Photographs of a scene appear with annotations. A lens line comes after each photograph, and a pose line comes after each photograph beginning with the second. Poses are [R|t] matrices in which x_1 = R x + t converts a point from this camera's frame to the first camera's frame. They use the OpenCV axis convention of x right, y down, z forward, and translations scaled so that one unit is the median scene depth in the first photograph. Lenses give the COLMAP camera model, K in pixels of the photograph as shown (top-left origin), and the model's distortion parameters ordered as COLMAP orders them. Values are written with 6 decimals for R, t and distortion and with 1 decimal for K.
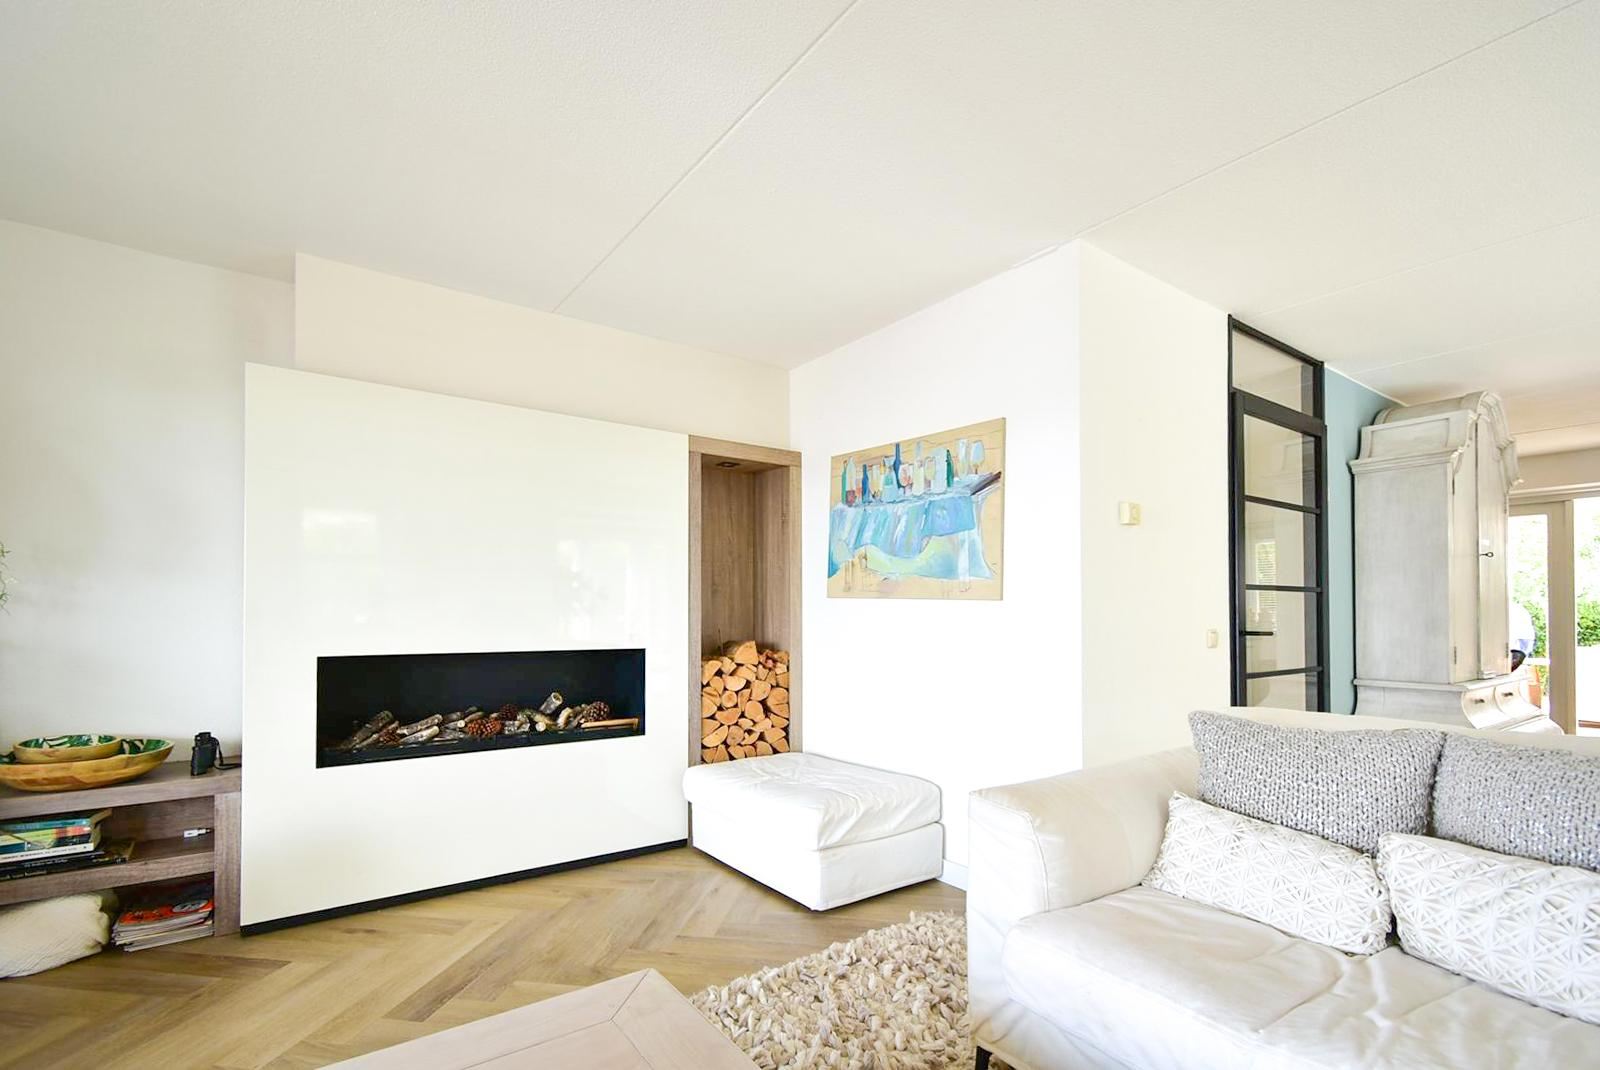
lens RADIAL K [[724.8, 0, 747.4], [0, 724.8, 593.9], [0, 0, 1]] dist [0.006438, 0.000854]
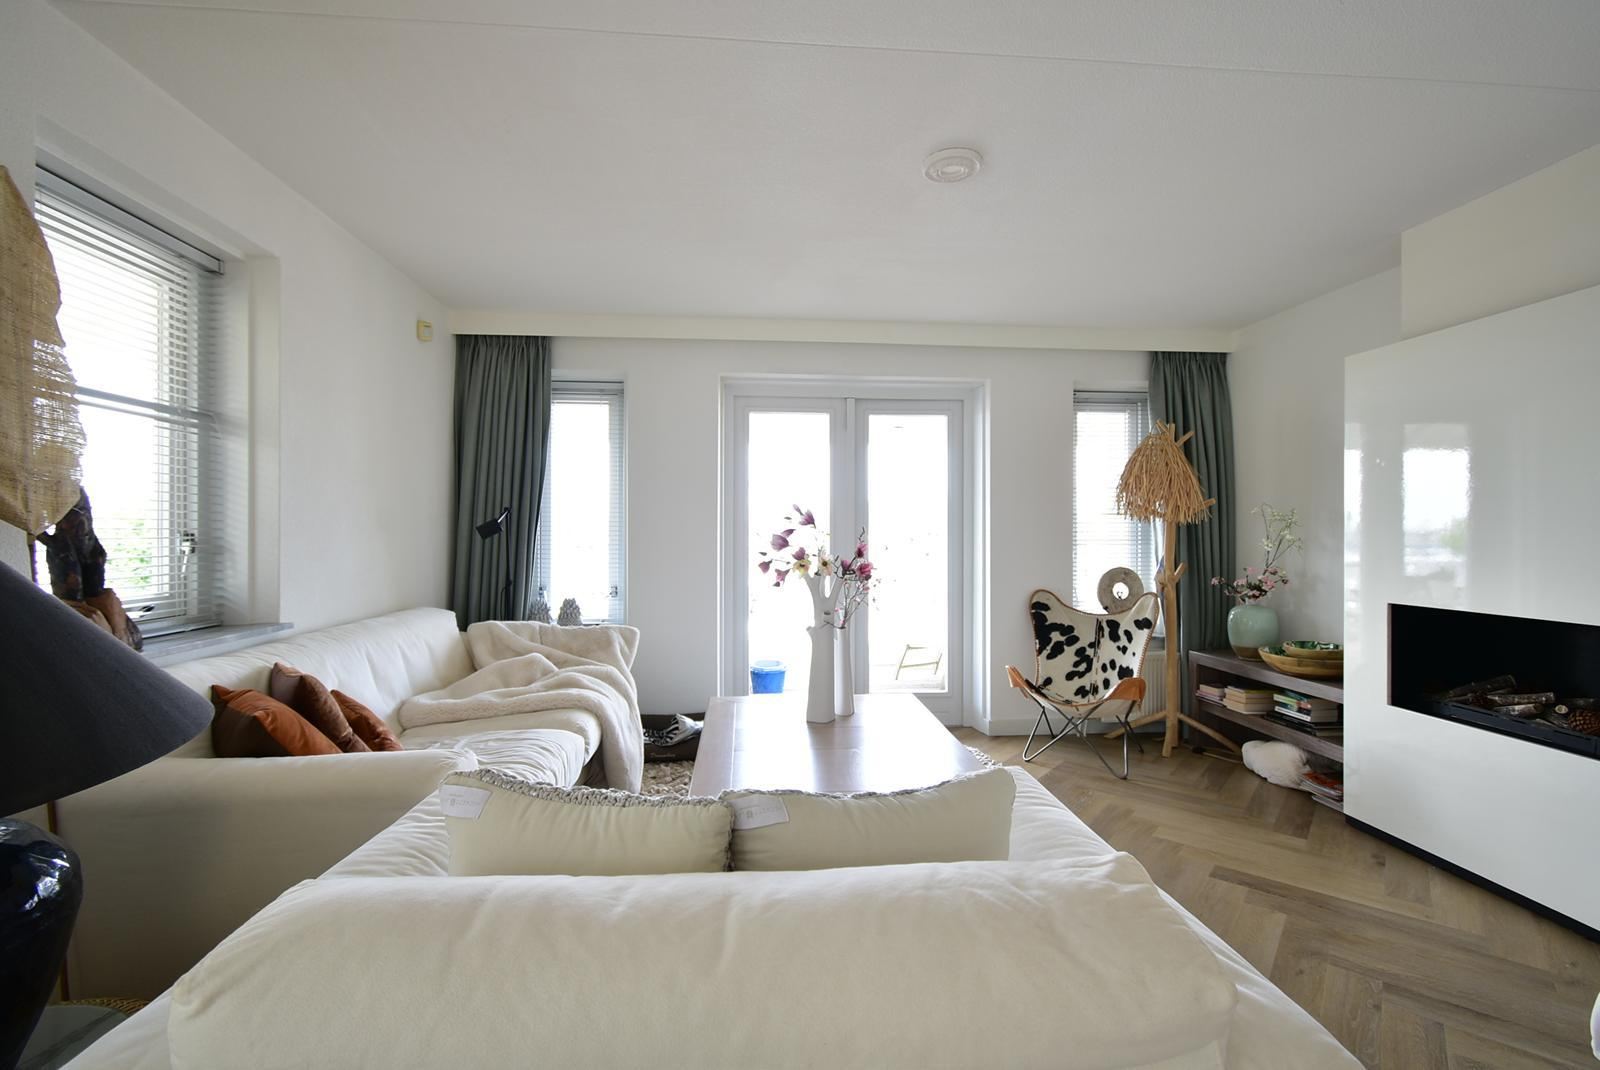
lens RADIAL K [[724.8, 0, 801.3], [0, 724.8, 535.3], [0, 0, 1]] dist [0.006438, 0.000854]
pose [[-0.483308, -0.007362, -0.875420, 0.848721], [0.014355, 0.999764, -0.016333, -0.011139], [0.875333, -0.020461, -0.483088, 0.806202]]
